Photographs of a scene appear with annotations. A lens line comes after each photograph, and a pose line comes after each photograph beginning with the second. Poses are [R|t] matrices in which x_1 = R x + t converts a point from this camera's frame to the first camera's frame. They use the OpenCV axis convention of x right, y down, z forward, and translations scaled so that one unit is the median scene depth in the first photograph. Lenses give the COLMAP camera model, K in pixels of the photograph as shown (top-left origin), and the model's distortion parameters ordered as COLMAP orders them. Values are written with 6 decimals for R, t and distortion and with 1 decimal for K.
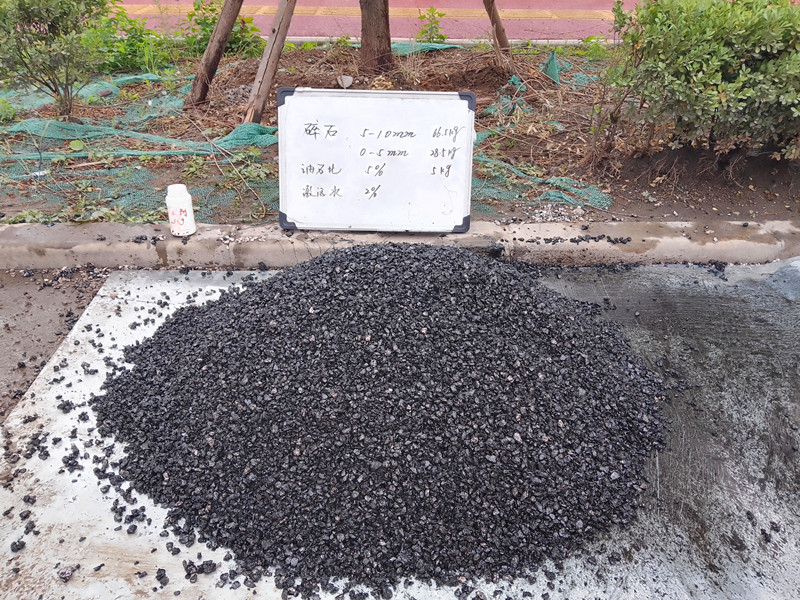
lens RADIAL K [[629.0, 0, 400.0], [0, 629.0, 300.0], [0, 0, 1]] dist [-0.005391, 0.010427]
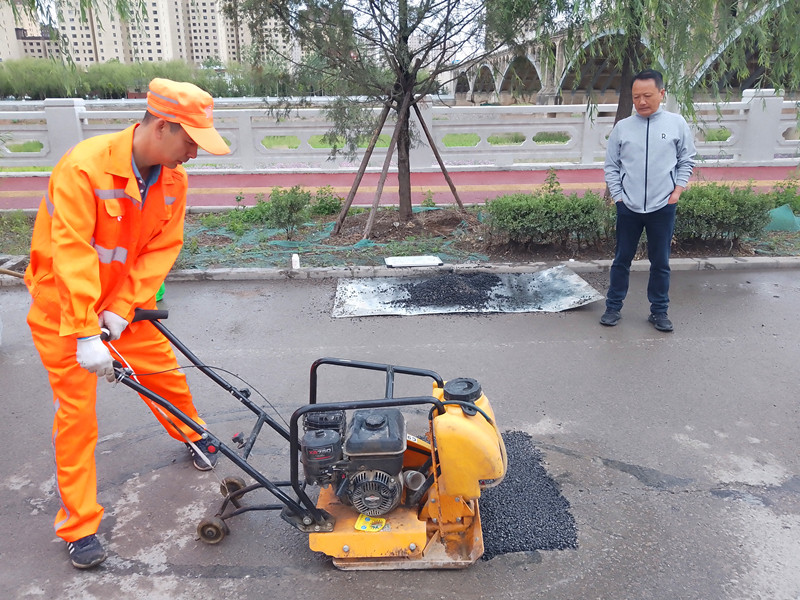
lens RADIAL K [[625.5, 0, 400.0], [0, 625.5, 300.0], [0, 0, 1]] dist [0.025122, -0.054046]
pose [[0.999738, -0.022601, 0.003484, -0.091945], [0.022823, 0.976618, -0.213767, 0.531454], [0.001429, 0.213791, 0.976878, -1.513656]]
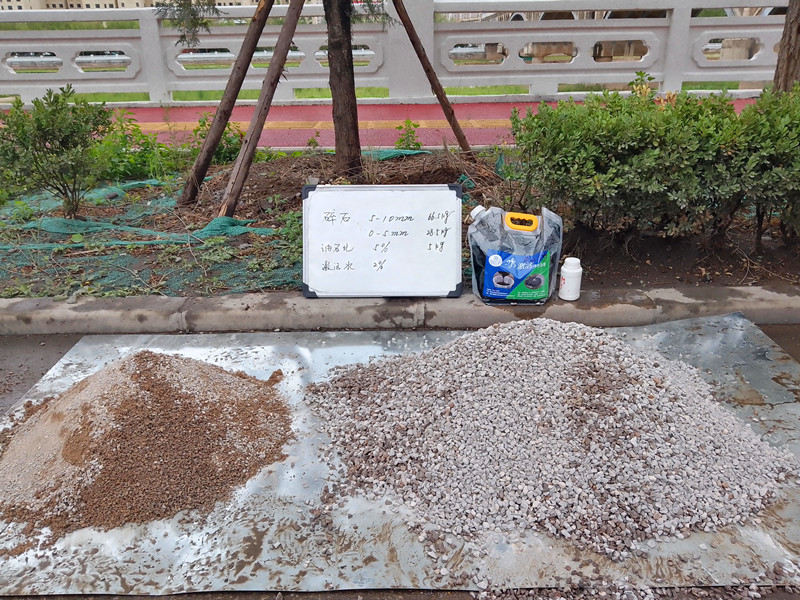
lens RADIAL K [[625.5, 0, 400.0], [0, 625.5, 300.0], [0, 0, 1]] dist [0.025122, -0.054046]
pose [[0.999138, -0.012281, -0.039650, 0.124455], [0.005968, 0.987808, -0.155563, 0.050439], [0.041077, 0.155192, 0.987030, -0.104230]]
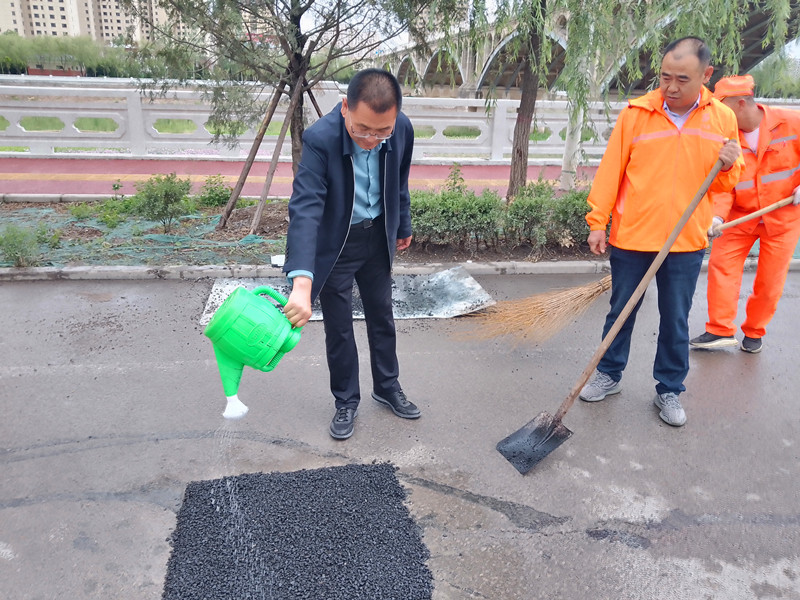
lens RADIAL K [[625.5, 0, 400.0], [0, 625.5, 300.0], [0, 0, 1]] dist [0.025122, -0.054046]
pose [[0.992168, -0.018202, 0.123581, 0.036256], [0.042508, 0.979479, -0.197011, 0.465058], [-0.117459, 0.200721, 0.972581, -1.371532]]
